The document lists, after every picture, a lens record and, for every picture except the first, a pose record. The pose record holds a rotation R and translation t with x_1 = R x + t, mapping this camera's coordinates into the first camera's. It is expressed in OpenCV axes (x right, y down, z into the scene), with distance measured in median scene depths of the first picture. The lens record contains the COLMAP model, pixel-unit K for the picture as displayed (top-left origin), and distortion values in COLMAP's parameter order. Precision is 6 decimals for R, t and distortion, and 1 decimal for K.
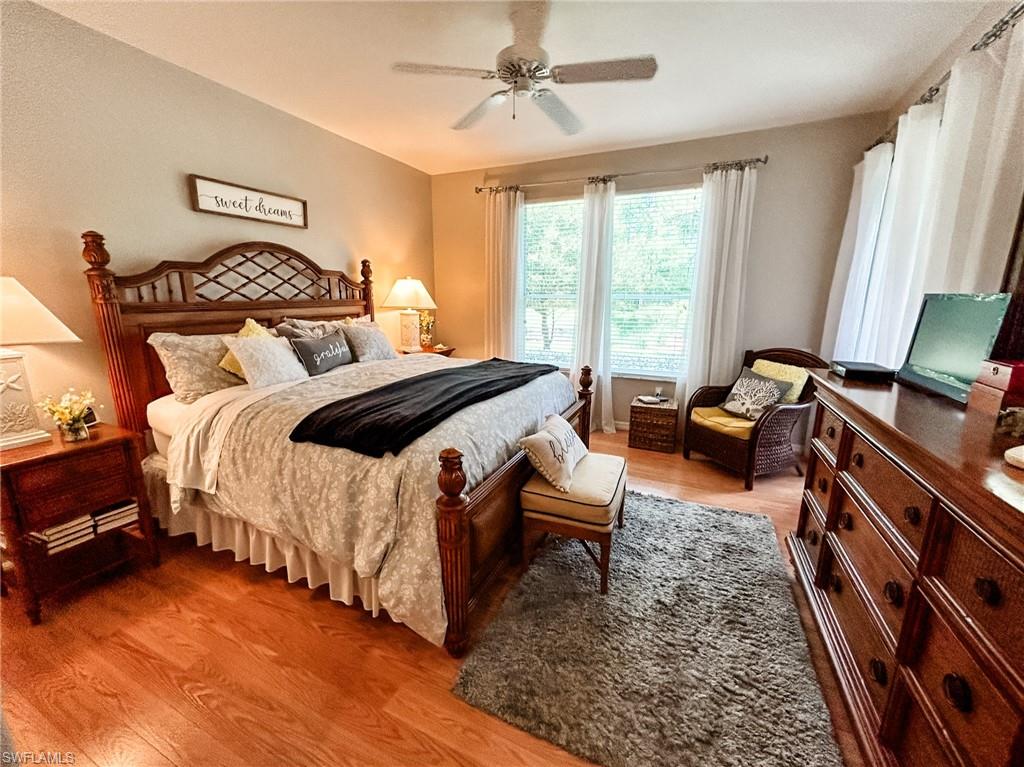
lens RADIAL K [[418.7, 0, 509.9], [0, 418.7, 382.7], [0, 0, 1]] dist [-0.002947, 0.001541]
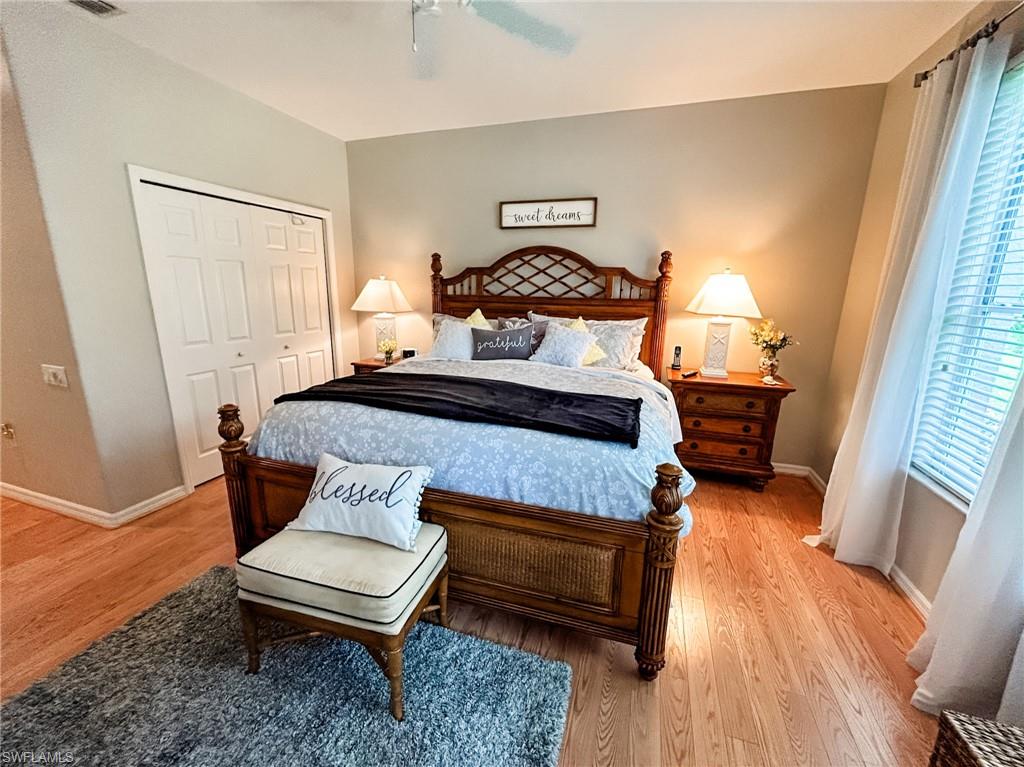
lens RADIAL K [[418.7, 0, 511.0], [0, 418.7, 385.9], [0, 0, 1]] dist [-0.002947, 0.001541]
pose [[0.098396, 0.225350, -0.969297, 0.610508], [-0.224494, 0.953942, 0.198991, -0.180711], [0.969495, 0.198021, 0.144454, 0.834187]]
